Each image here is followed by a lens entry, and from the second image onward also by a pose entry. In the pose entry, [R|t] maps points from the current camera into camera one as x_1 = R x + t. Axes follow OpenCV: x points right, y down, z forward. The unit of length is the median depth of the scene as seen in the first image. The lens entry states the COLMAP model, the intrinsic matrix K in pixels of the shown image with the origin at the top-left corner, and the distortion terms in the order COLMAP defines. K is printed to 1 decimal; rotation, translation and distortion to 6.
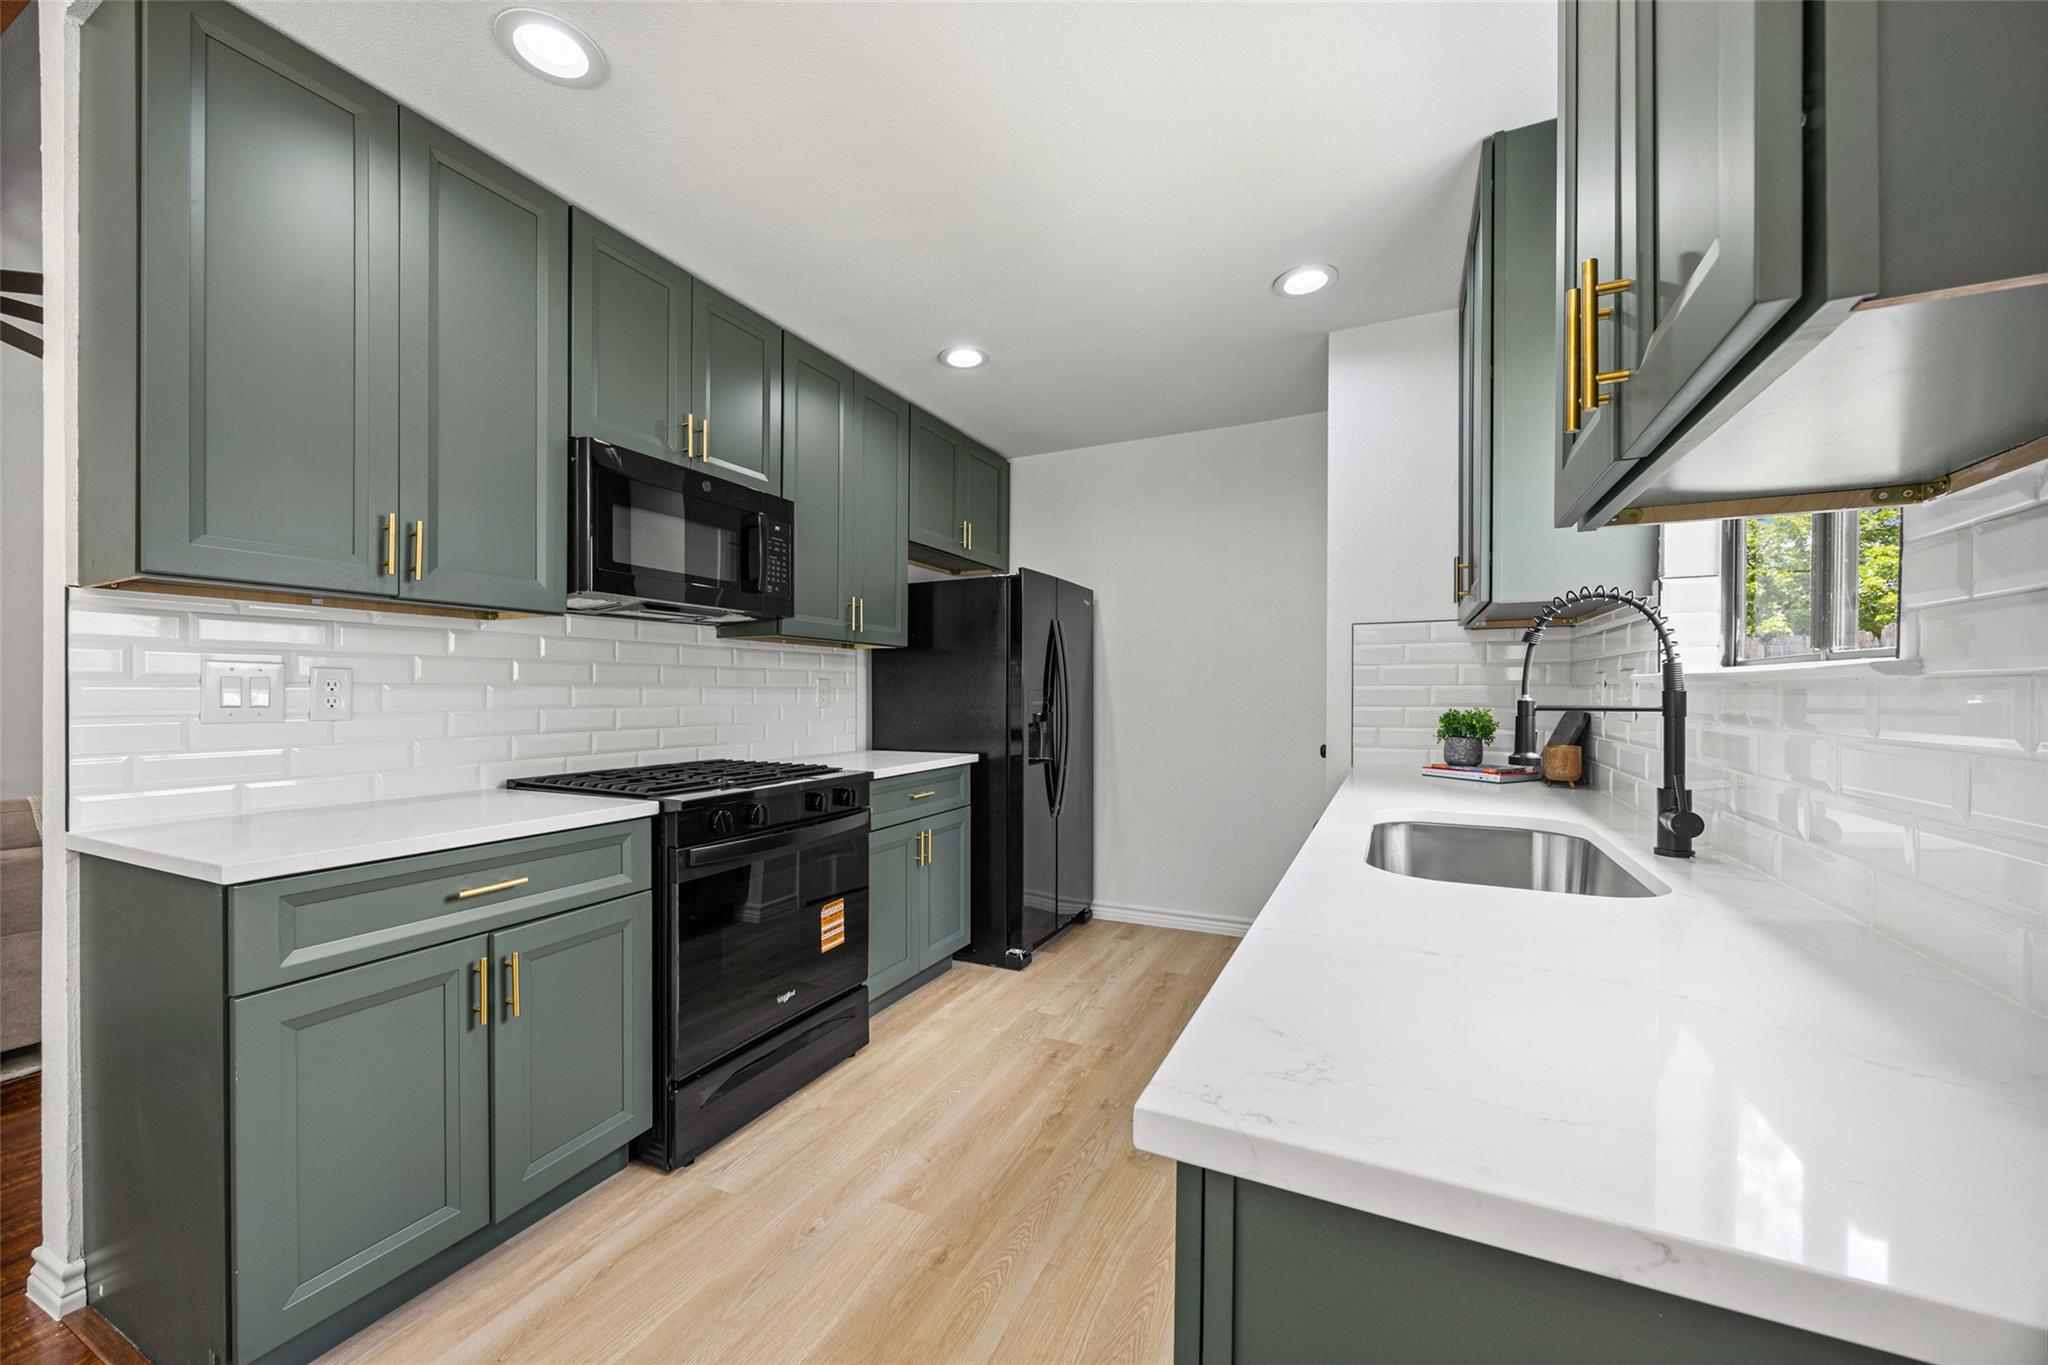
lens RADIAL K [[782.2, 0, 1031.0], [0, 782.2, 680.0], [0, 0, 1]] dist [-0.003718, -0.001647]
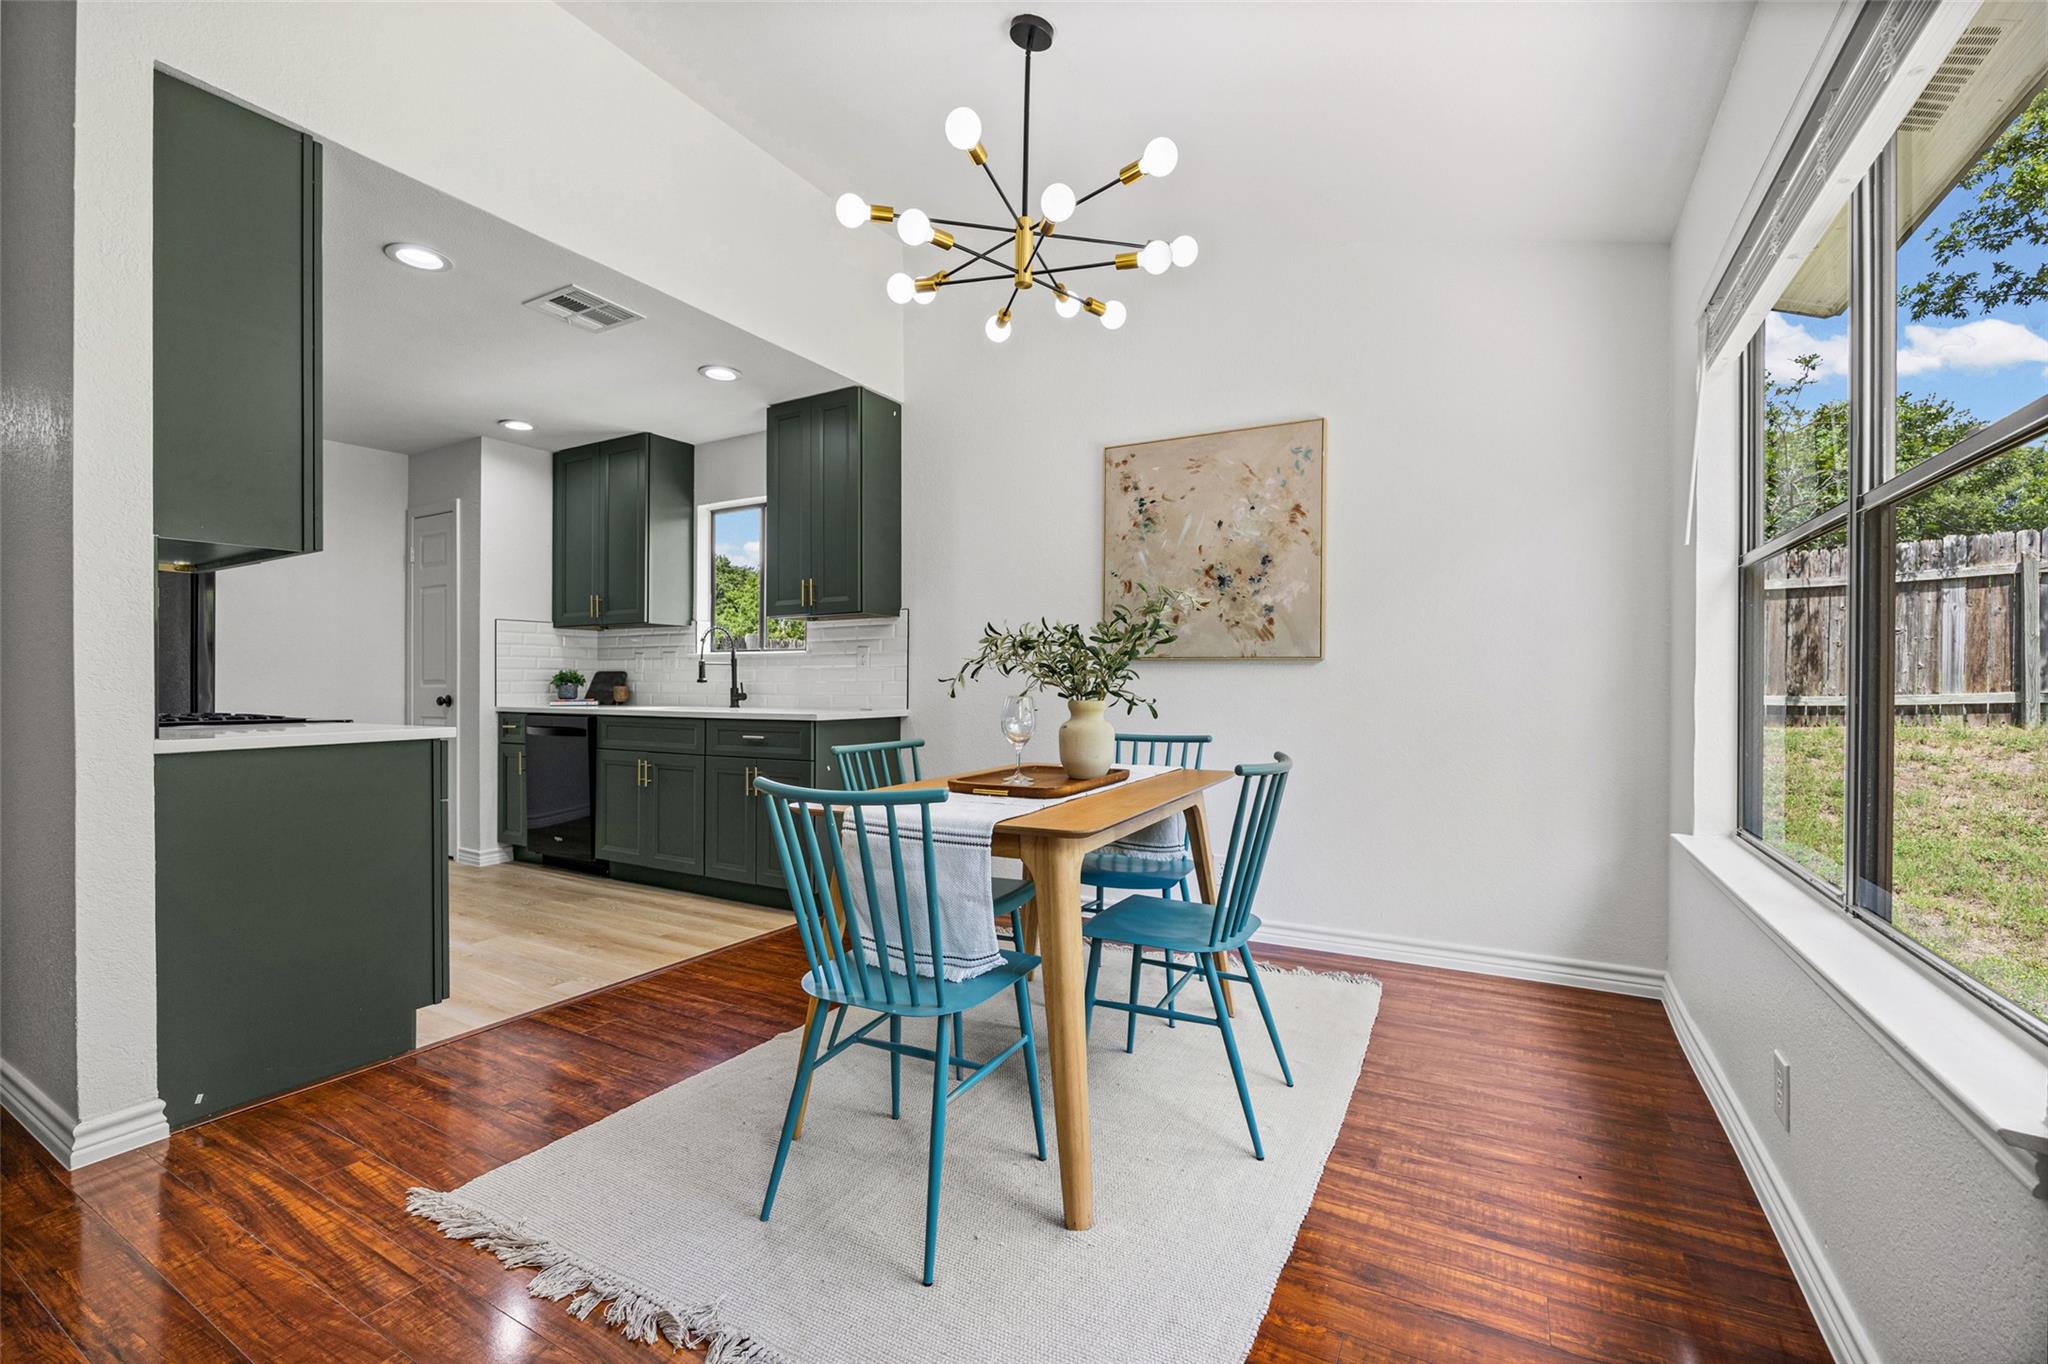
lens RADIAL K [[857.8, 0, 1026.6], [0, 857.8, 692.1], [0, 0, 1]] dist [-0.004846, -0.001599]
pose [[0.048542, -0.009696, 0.998774, -1.624923], [-0.013105, 0.999861, 0.010343, 0.060039], [-0.998735, -0.013591, 0.048408, -0.249329]]
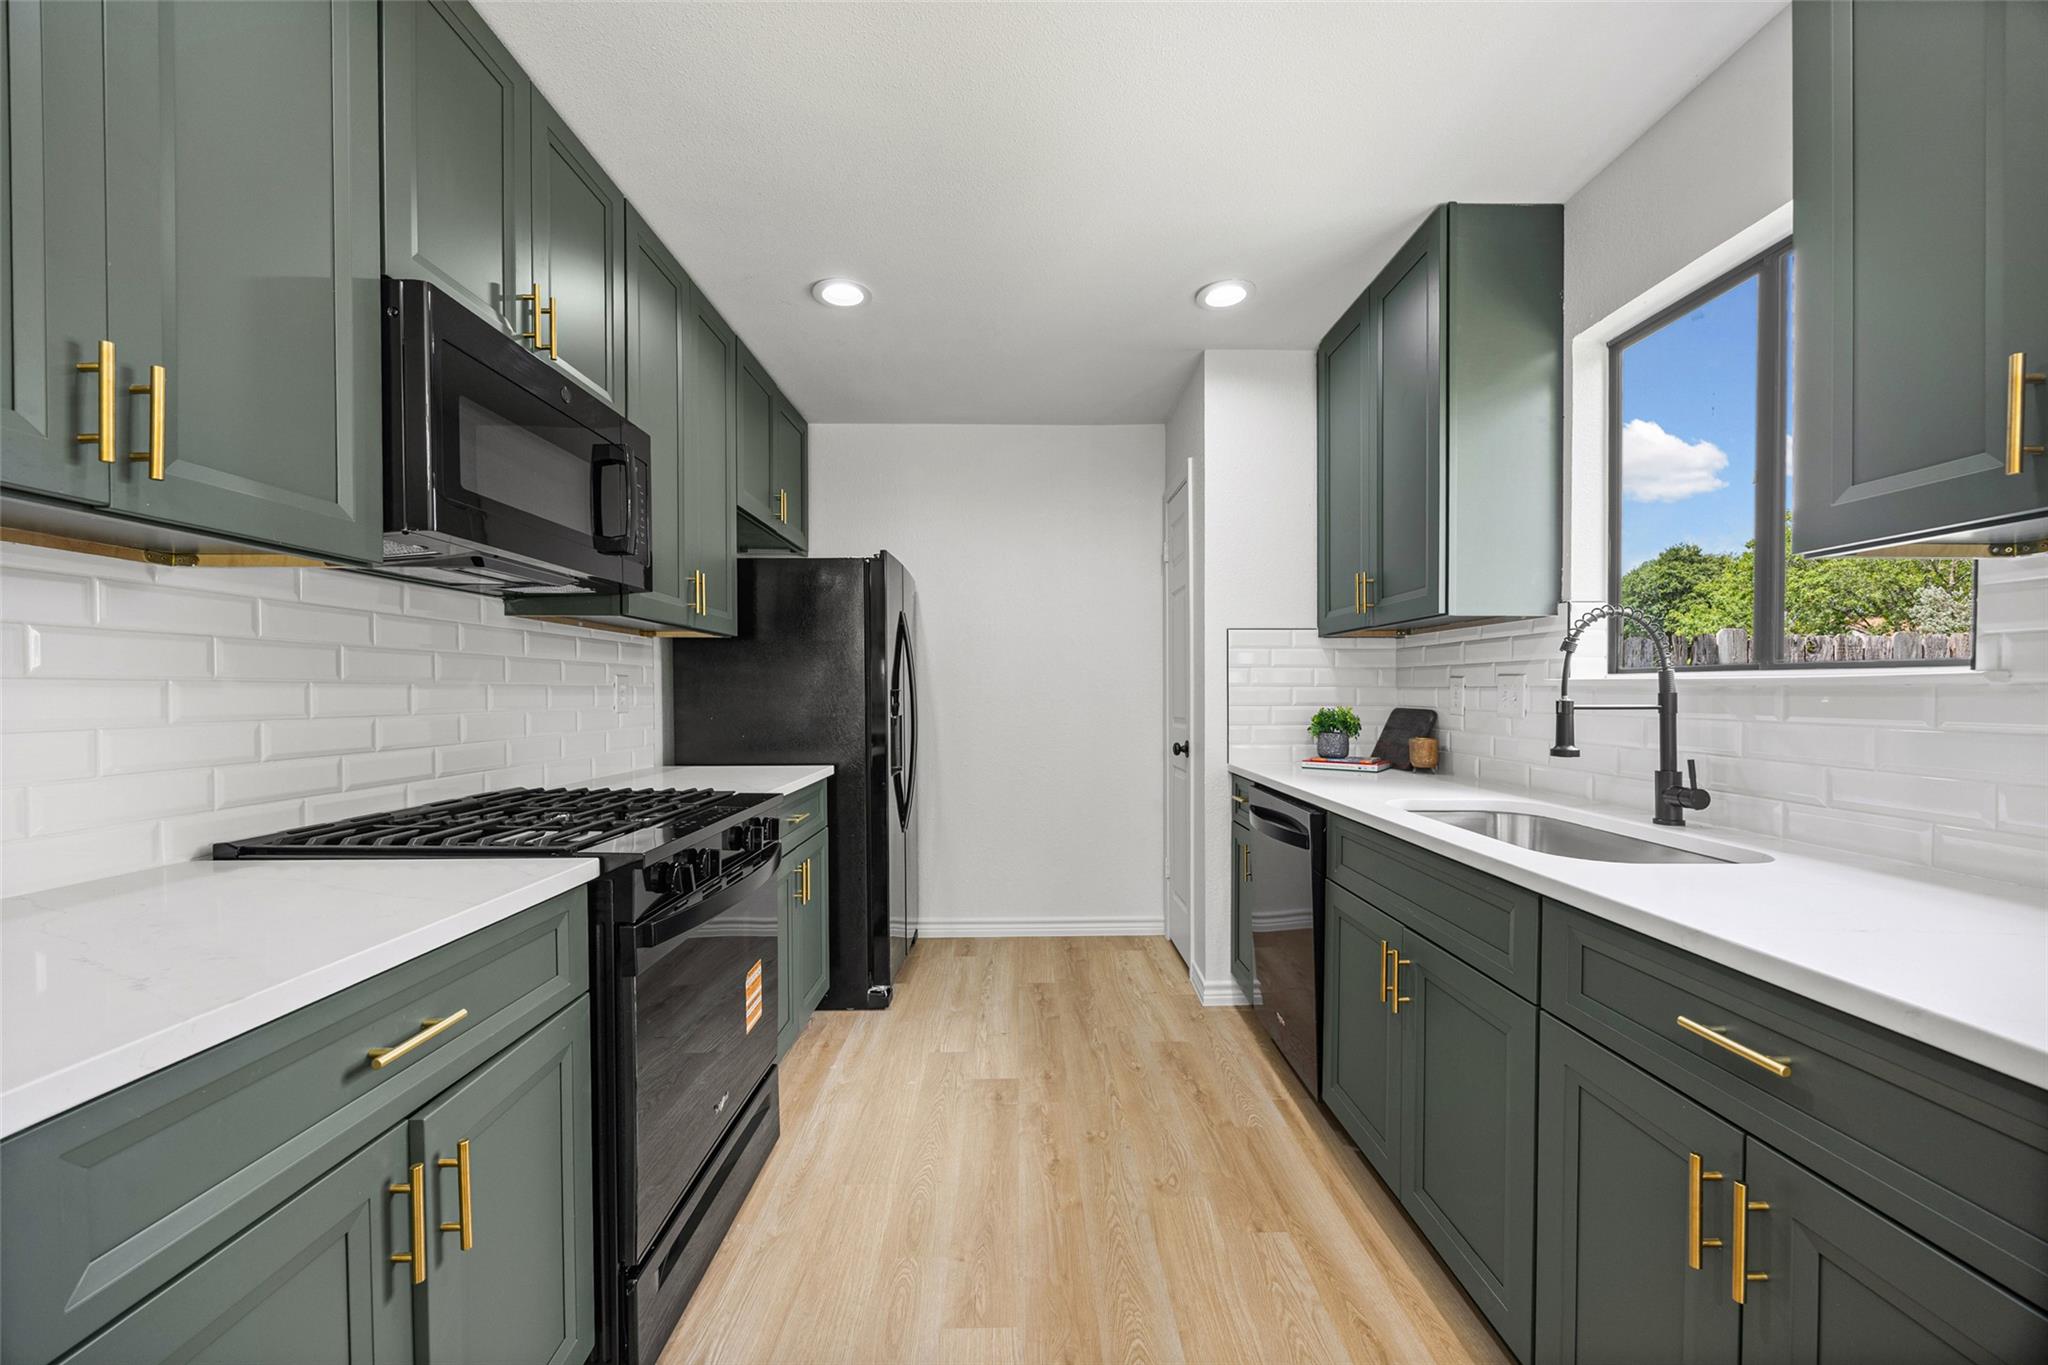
lens RADIAL K [[782.2, 0, 1020.6], [0, 782.2, 689.8], [0, 0, 1]] dist [-0.003718, -0.001647]
pose [[0.891307, 0.002098, 0.453395, -0.393558], [-0.007161, 0.999930, 0.009451, 0.003303], [-0.453344, -0.011670, 0.891259, 0.212057]]
